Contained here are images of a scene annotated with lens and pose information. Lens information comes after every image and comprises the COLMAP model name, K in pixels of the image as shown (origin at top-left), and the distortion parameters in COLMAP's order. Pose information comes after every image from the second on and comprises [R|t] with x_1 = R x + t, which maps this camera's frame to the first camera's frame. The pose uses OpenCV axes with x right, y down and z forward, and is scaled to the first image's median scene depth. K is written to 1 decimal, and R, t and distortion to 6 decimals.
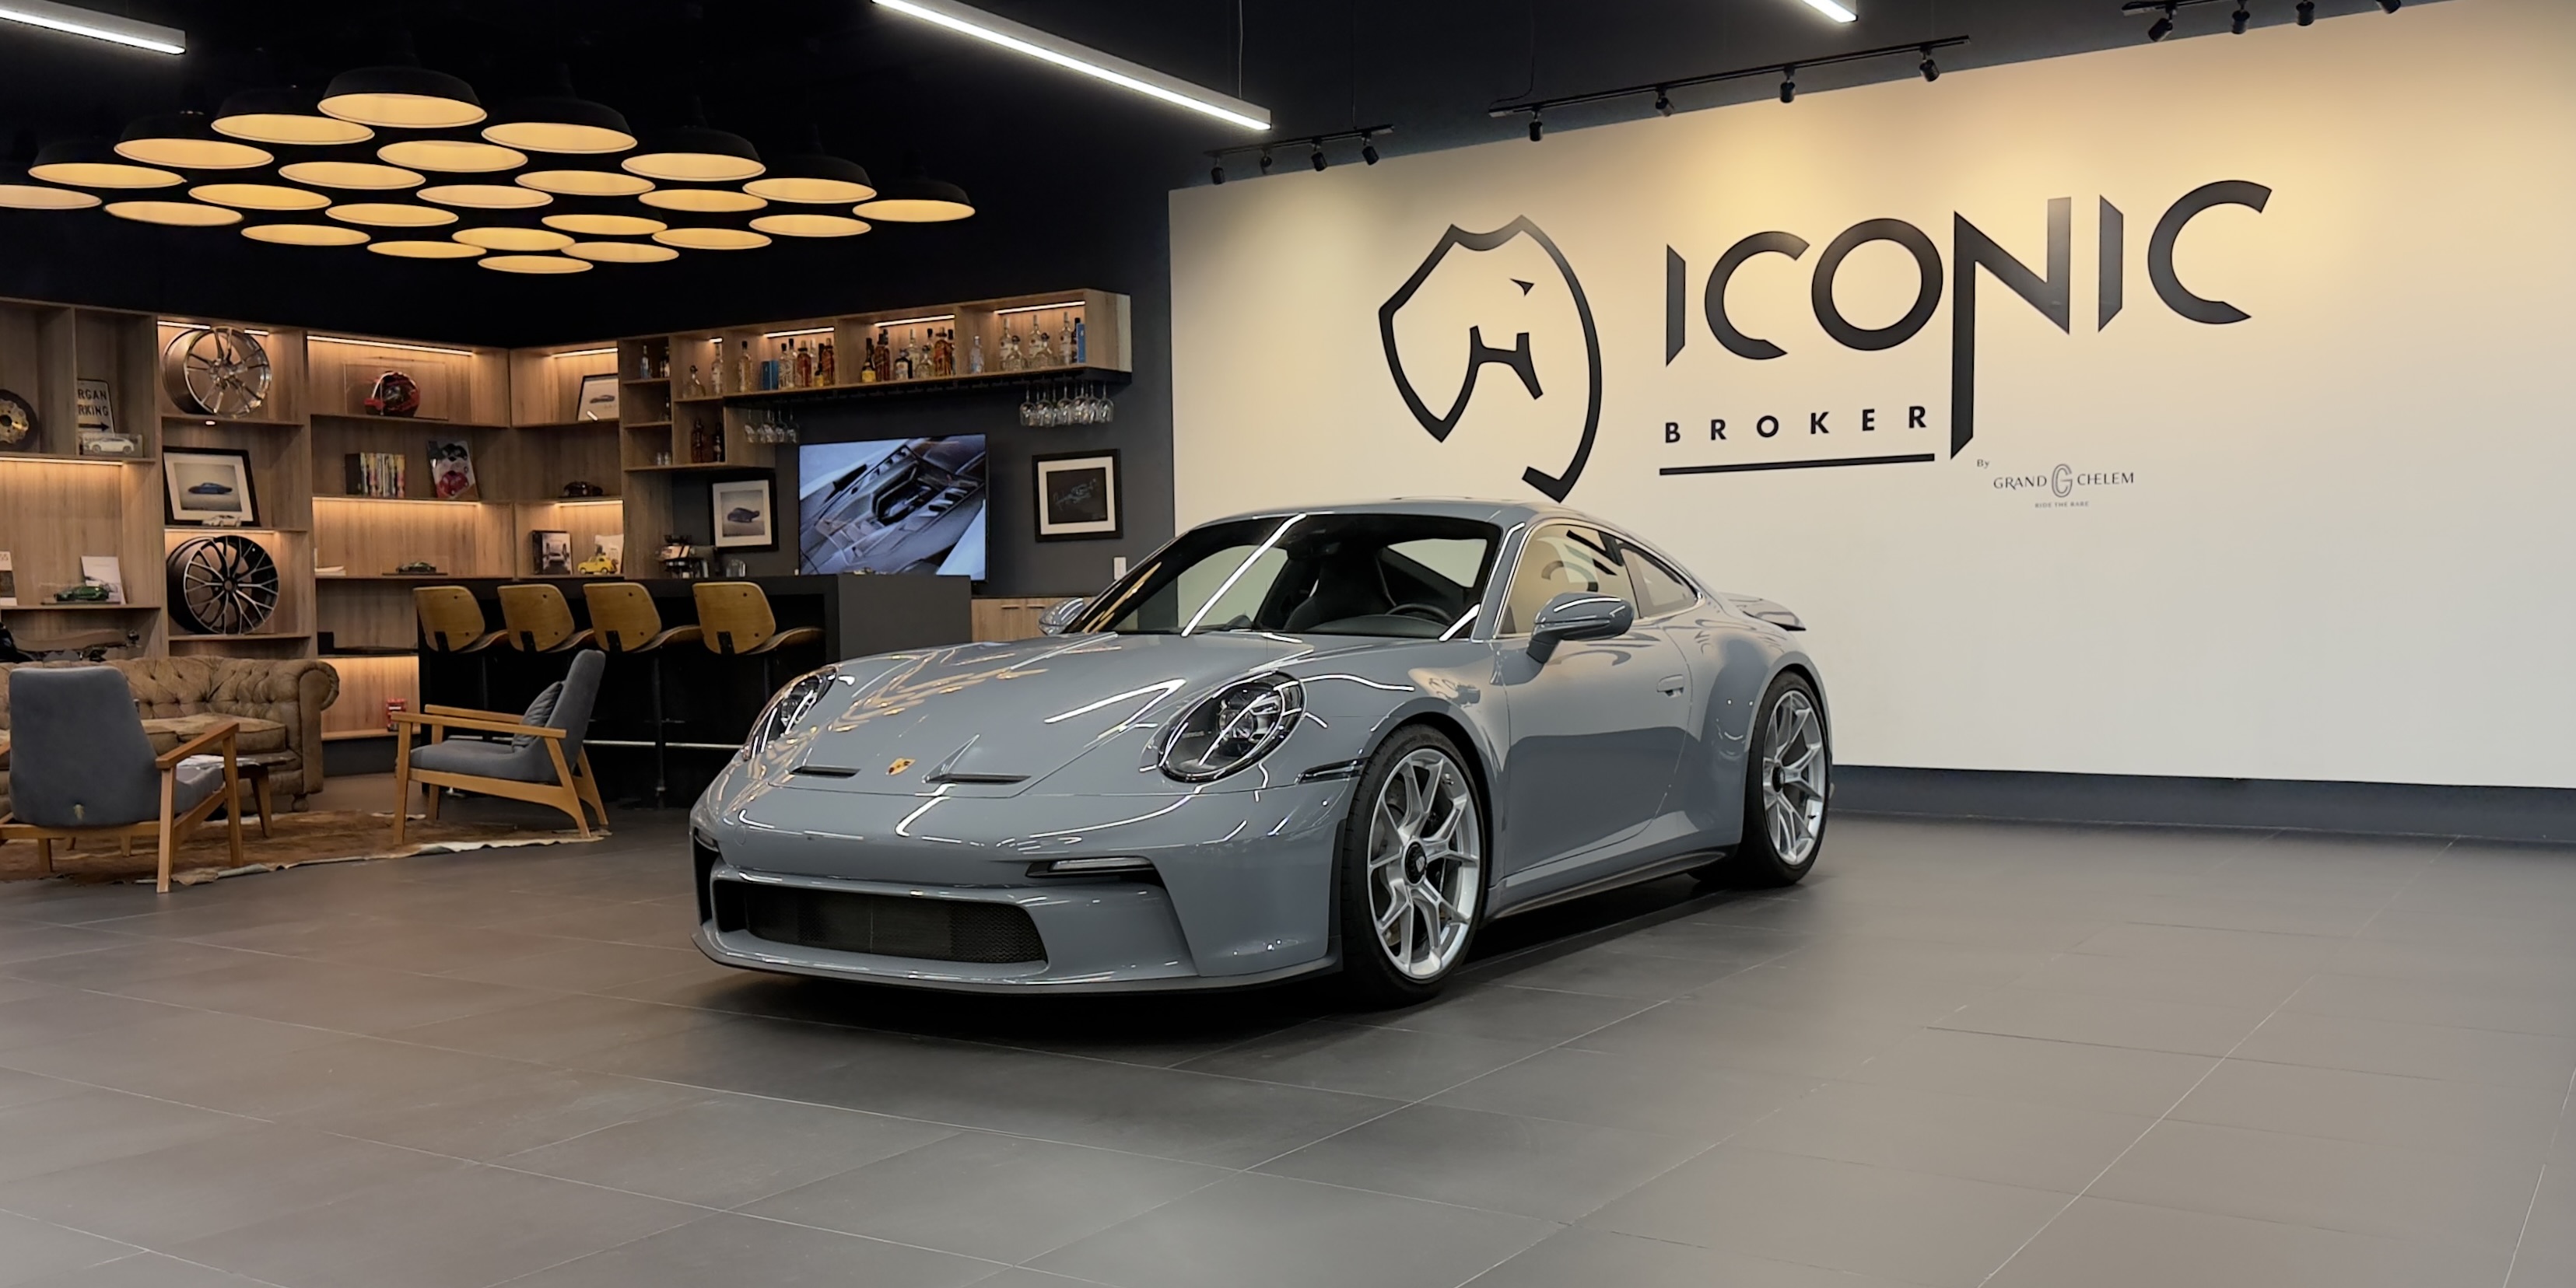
lens RADIAL K [[2123.4, 0, 1235.2], [0, 2123.4, 712.6], [0, 0, 1]] dist [0.164265, -0.348472]
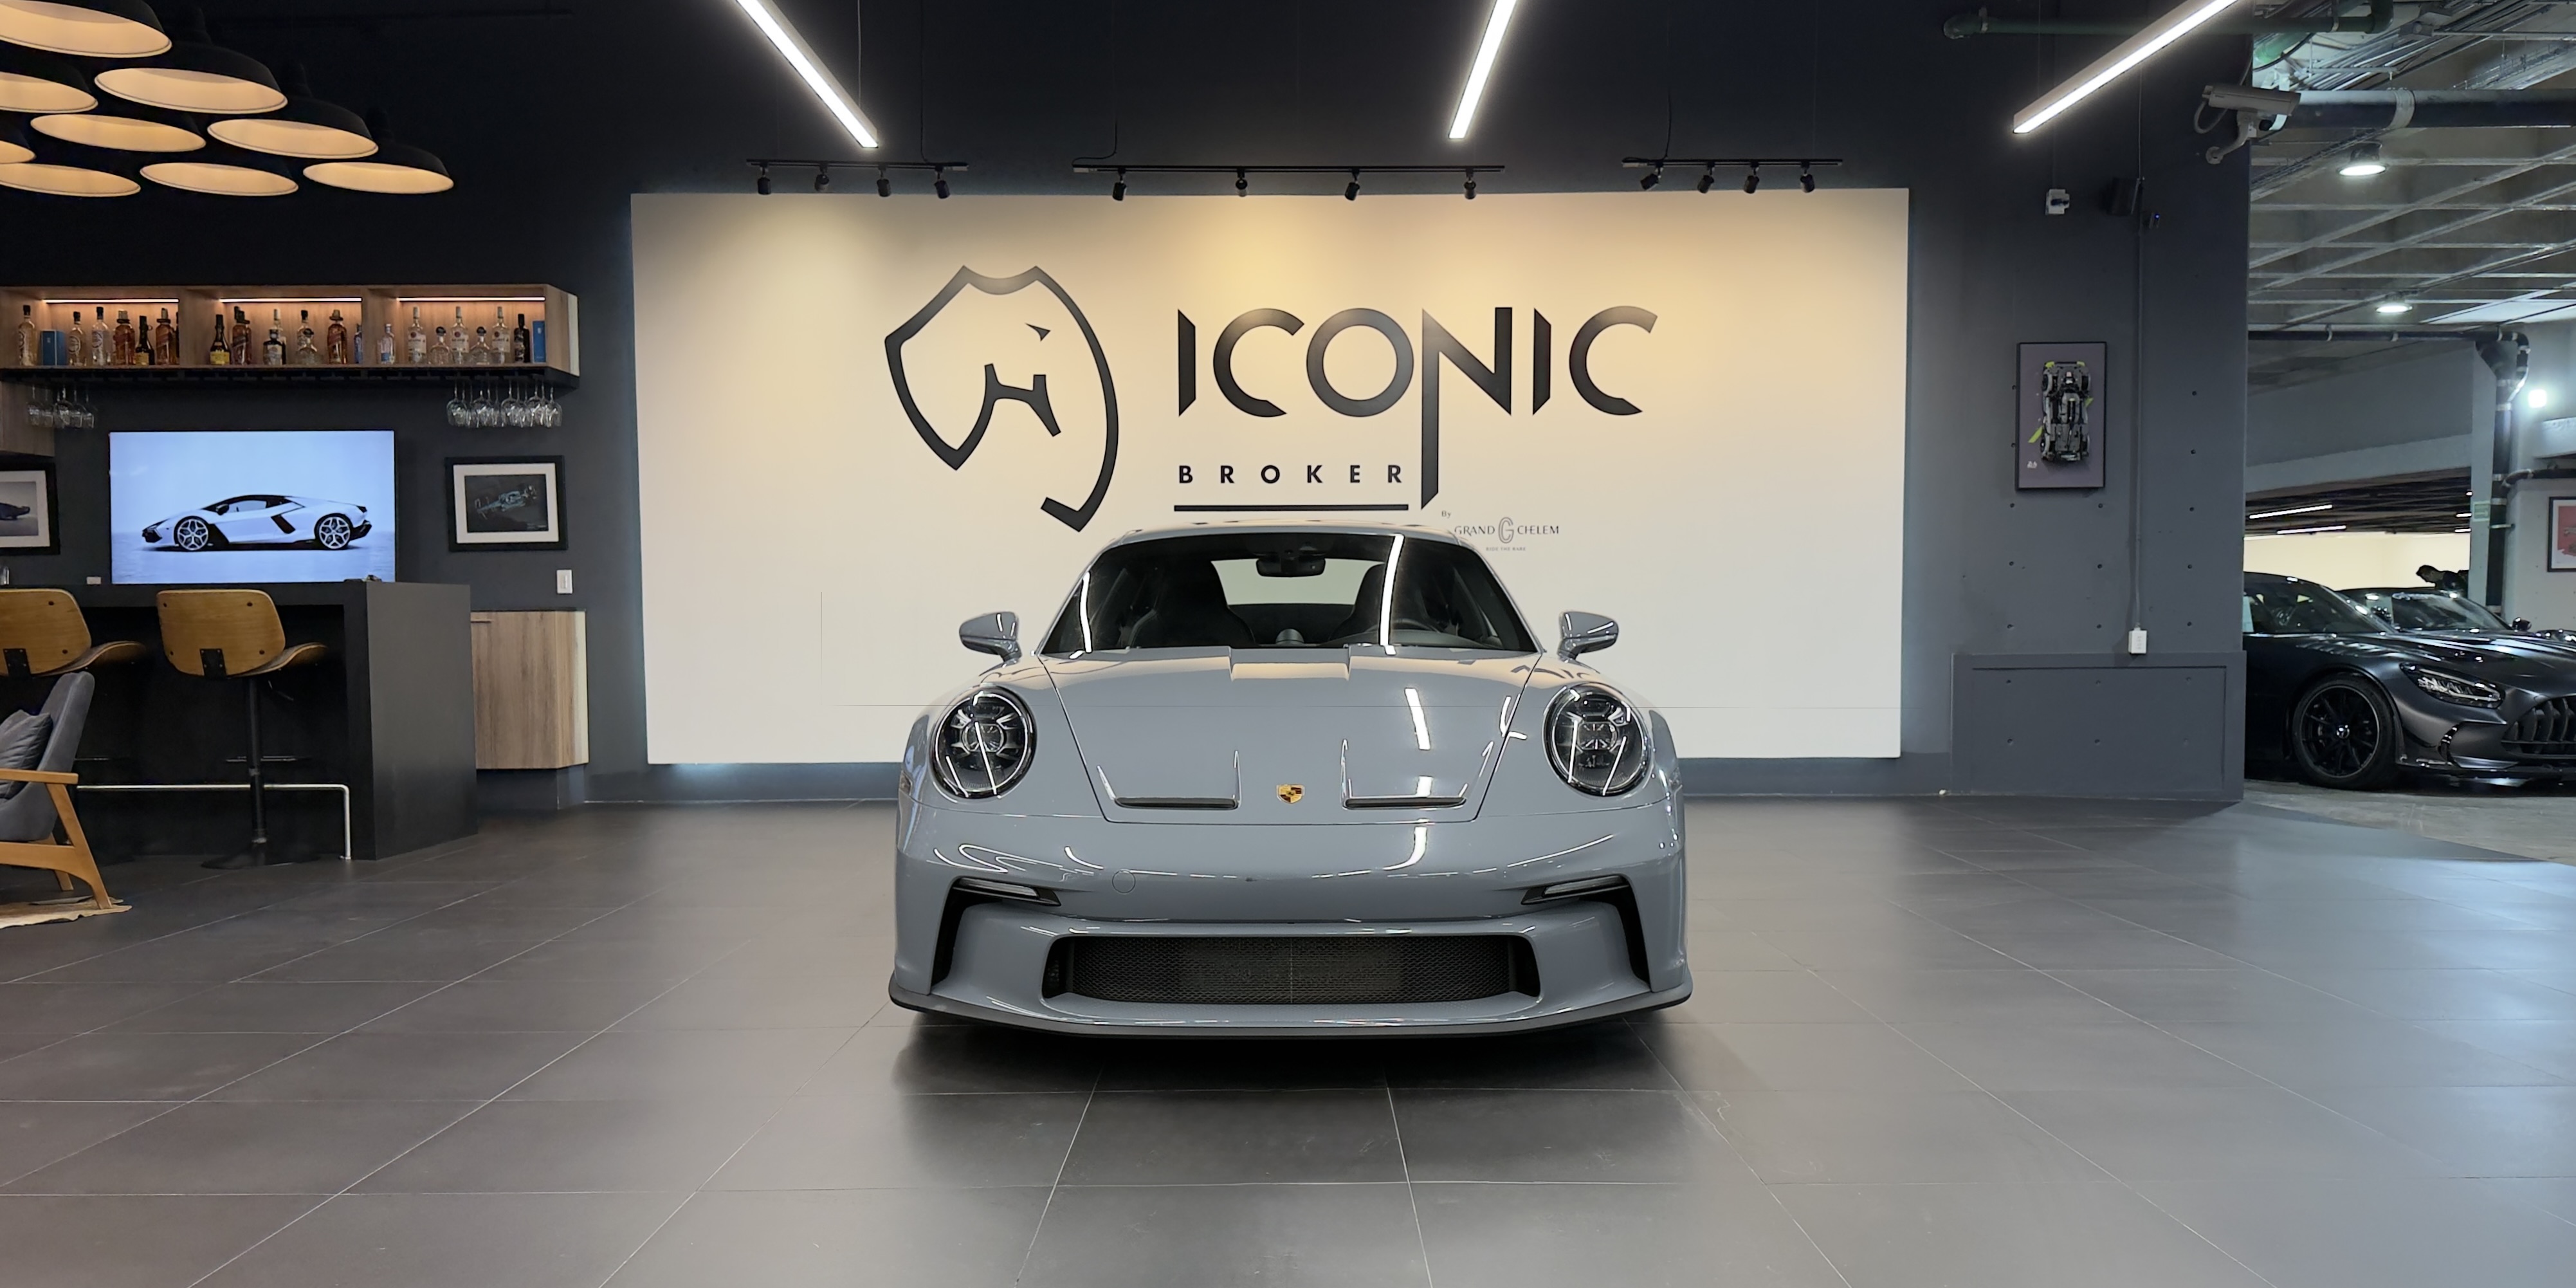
lens RADIAL K [[1770.3, 0, 1294.5], [0, 1770.3, 712.5], [0, 0, 1]] dist [0.118612, -0.176008]
pose [[0.829492, -0.020573, 0.558140, -0.274169], [0.022695, 0.999738, 0.003121, -0.005379], [-0.558058, 0.010078, 0.829741, 0.179806]]
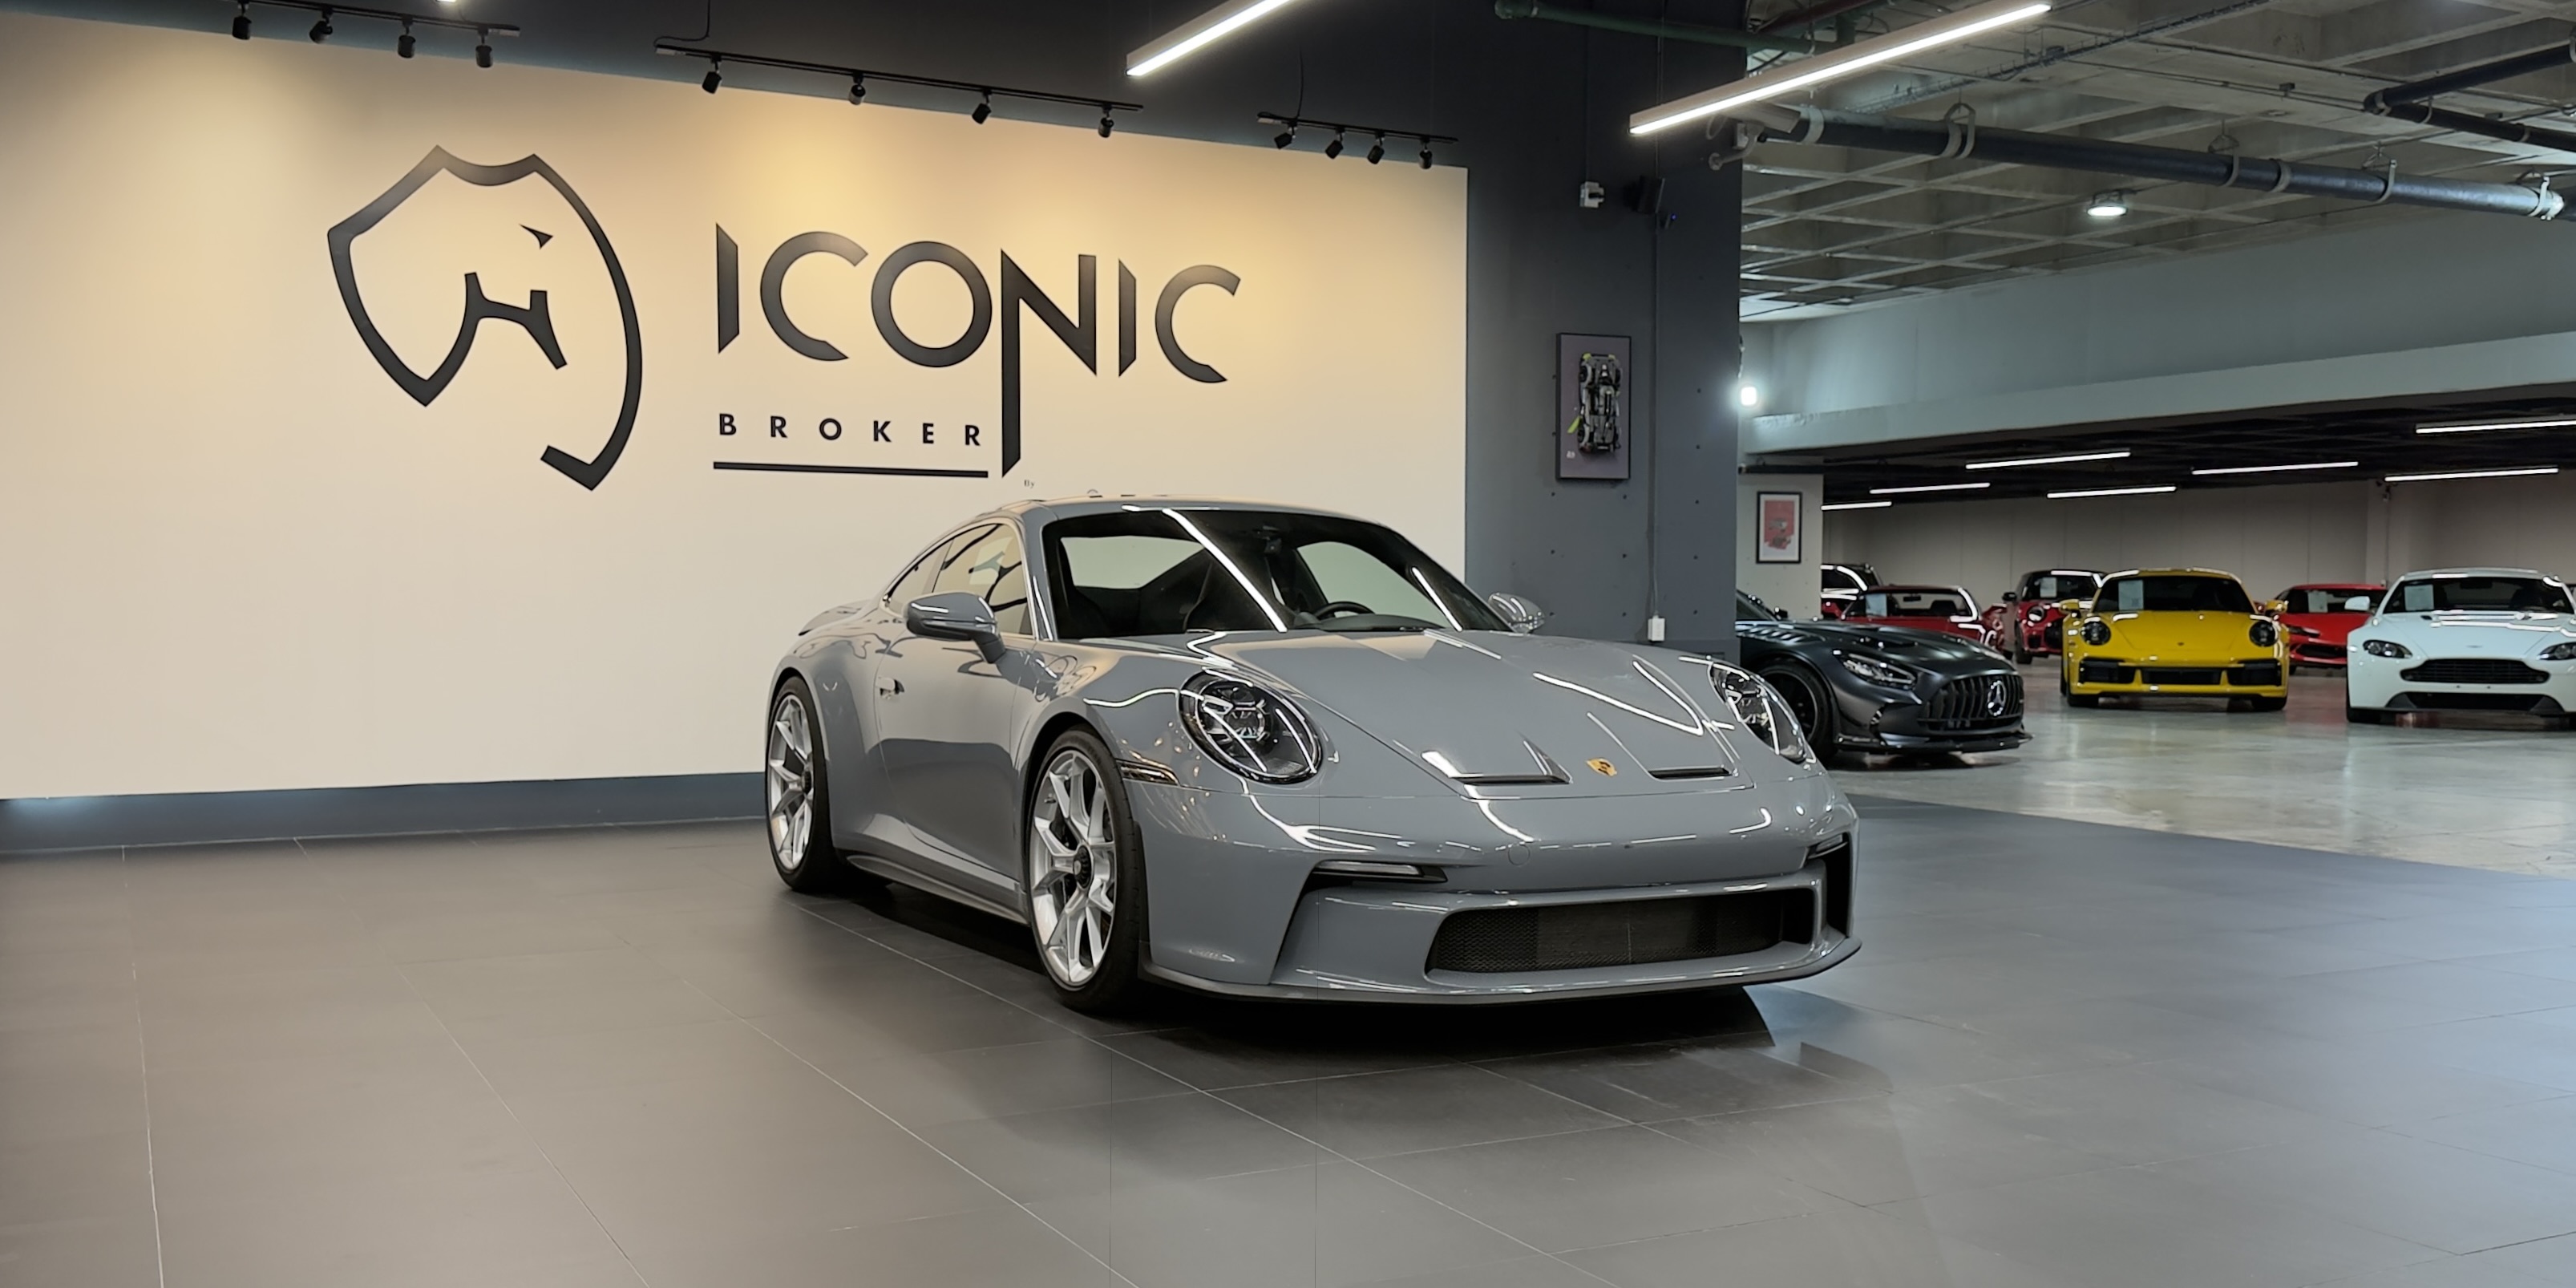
lens RADIAL K [[2185.1, 0, 1291.6], [0, 2185.1, 716.0], [0, 0, 1]] dist [0.142498, -0.269716]
pose [[0.487785, -0.032066, 0.872375, -0.515588], [0.038037, 0.999157, 0.015458, -0.008472], [-0.872135, 0.025642, 0.488593, 0.308587]]
